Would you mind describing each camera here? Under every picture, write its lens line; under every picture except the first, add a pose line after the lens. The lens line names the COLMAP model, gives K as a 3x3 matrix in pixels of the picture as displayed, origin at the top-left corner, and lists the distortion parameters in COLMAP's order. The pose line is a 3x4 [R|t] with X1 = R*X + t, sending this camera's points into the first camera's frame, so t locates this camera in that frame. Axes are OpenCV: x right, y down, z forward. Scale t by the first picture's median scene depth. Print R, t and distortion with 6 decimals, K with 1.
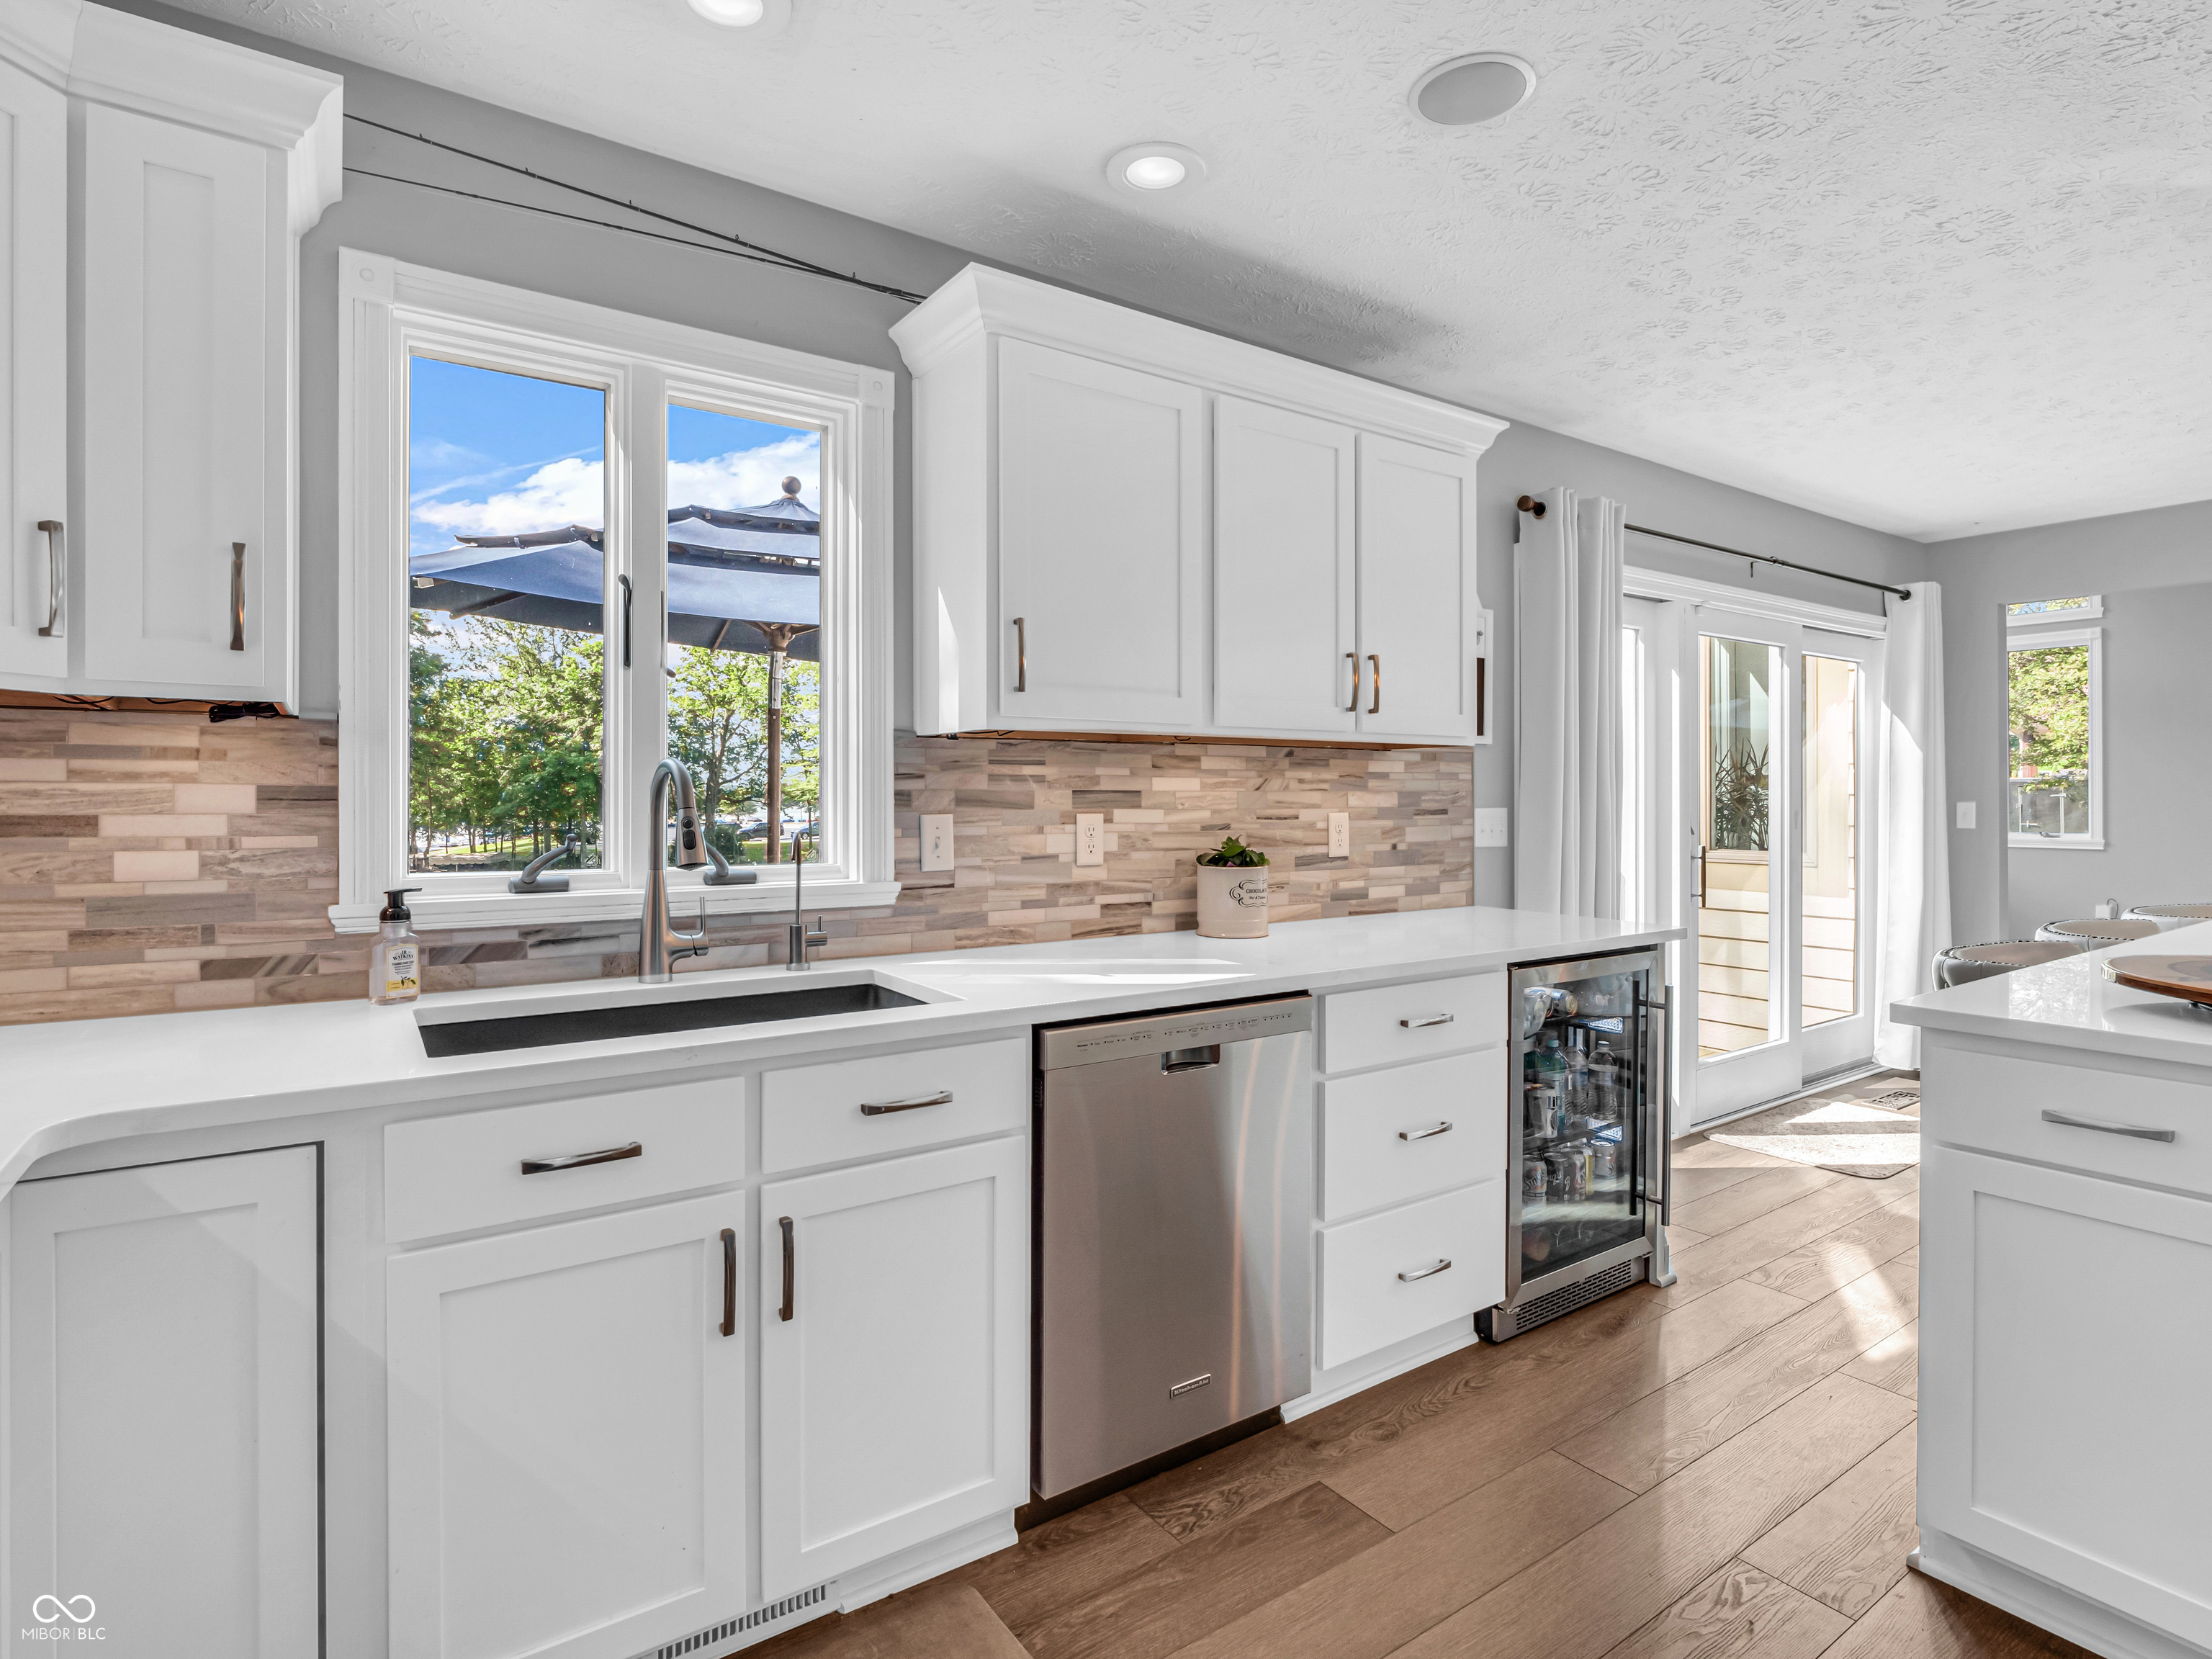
lens RADIAL K [[1129.3, 0, 1110.1], [0, 1129.3, 798.0], [0, 0, 1]] dist [-0.000848, -0.006748]
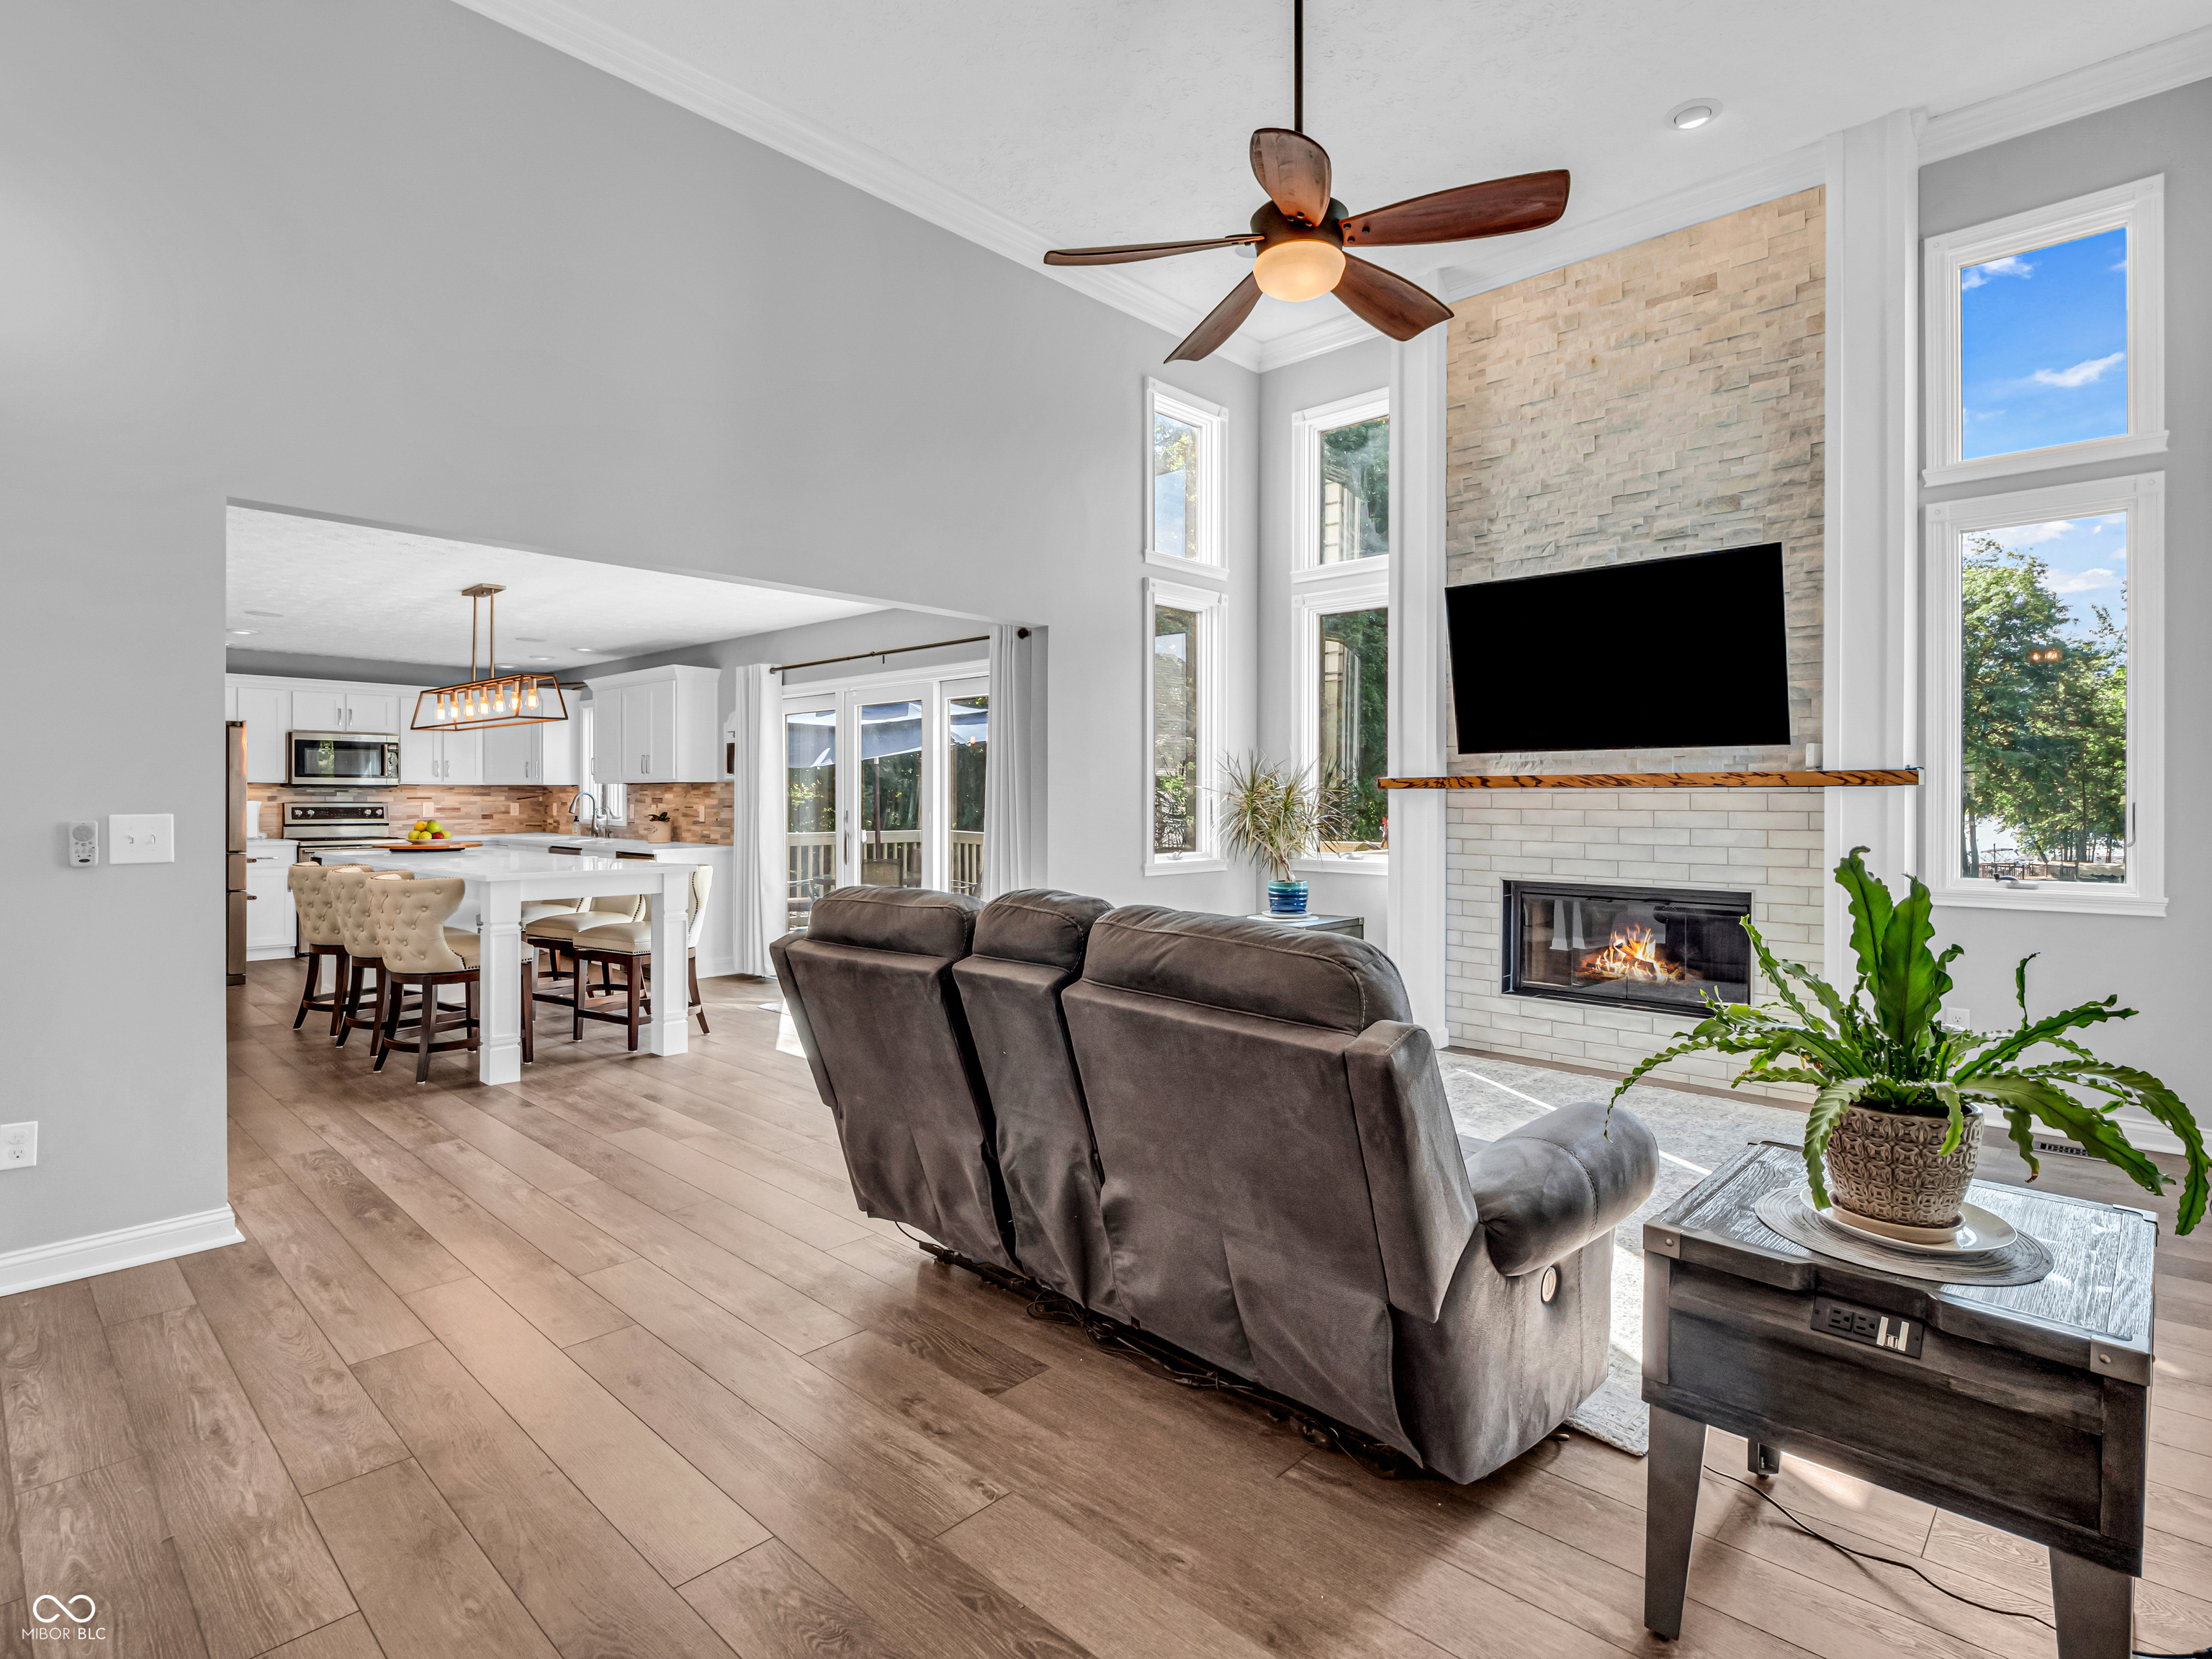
lens RADIAL K [[1129.3, 0, 1099.2], [0, 1129.3, 805.2], [0, 0, 1]] dist [-0.000848, -0.006748]
pose [[0.202670, 0.007307, -0.979220, 3.735847], [-0.003477, 0.999971, 0.006742, -0.013258], [0.979241, 0.002038, 0.202689, 1.672292]]
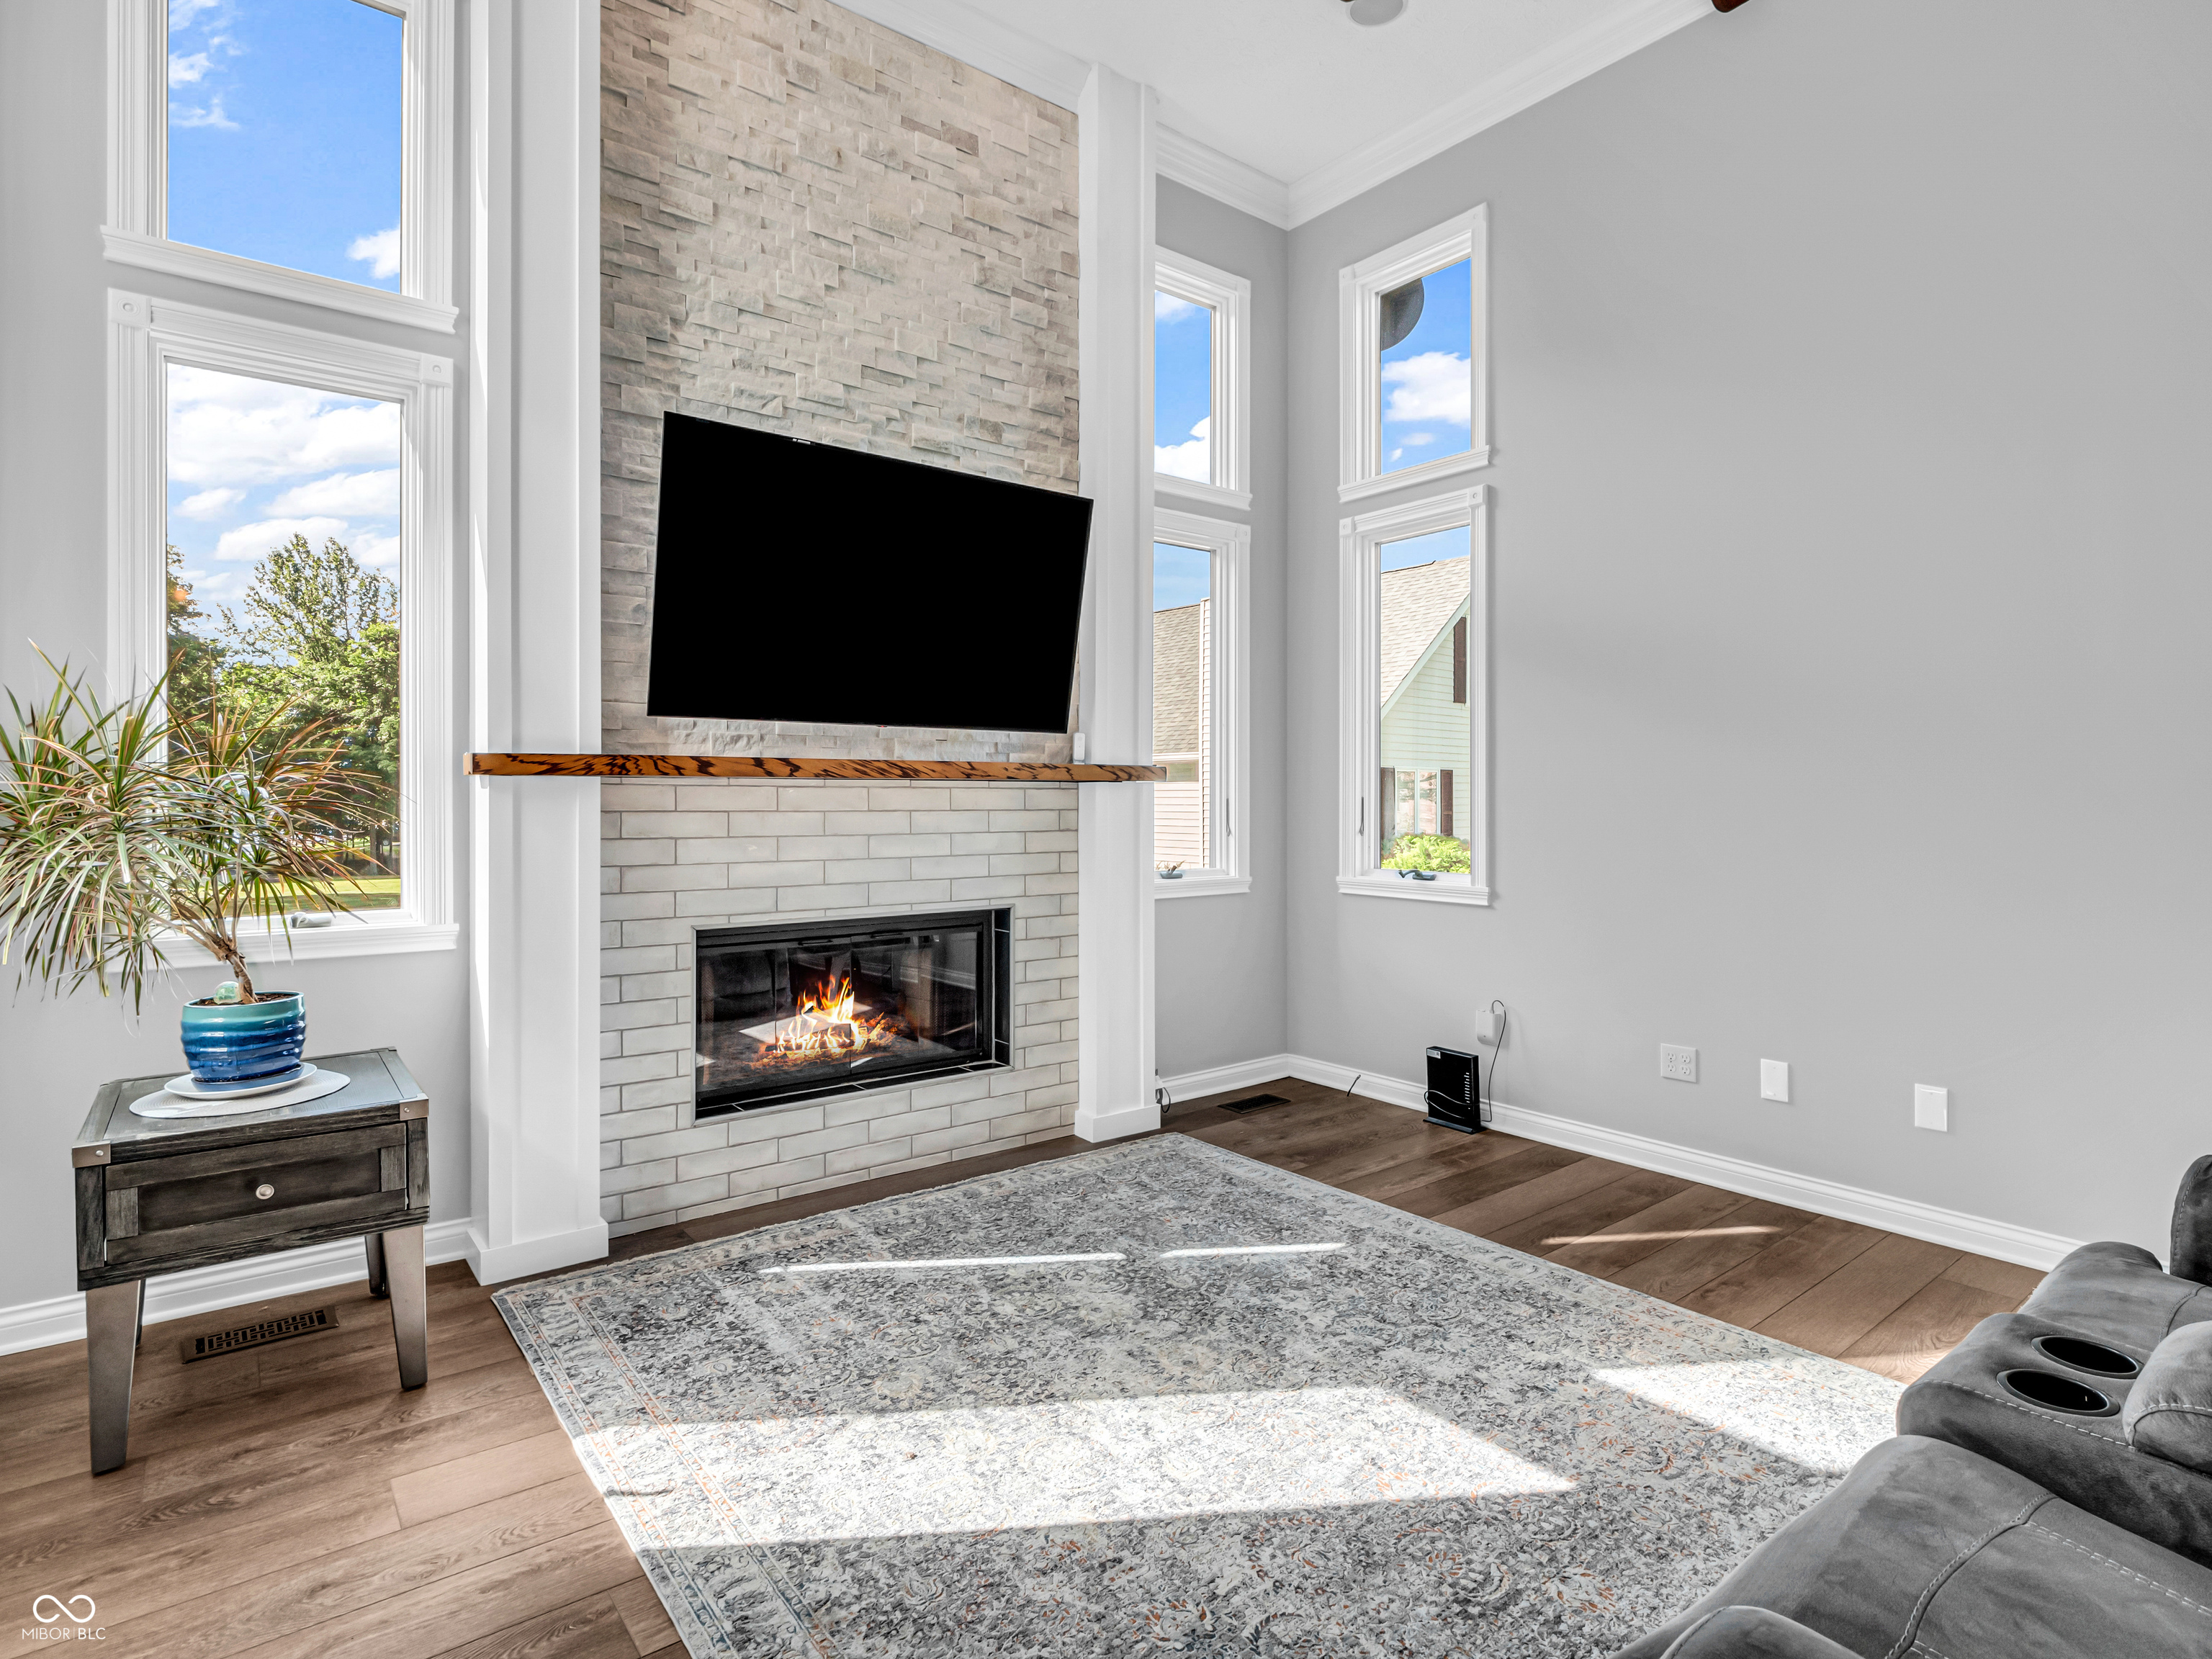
lens RADIAL K [[1129.3, 0, 1095.0], [0, 1129.3, 798.9], [0, 0, 1]] dist [-0.000848, -0.006748]
pose [[0.998403, 0.003662, 0.056378, 2.153048], [-0.003751, 0.999992, 0.001487, -0.012737], [-0.056372, -0.001696, 0.998408, 1.546535]]
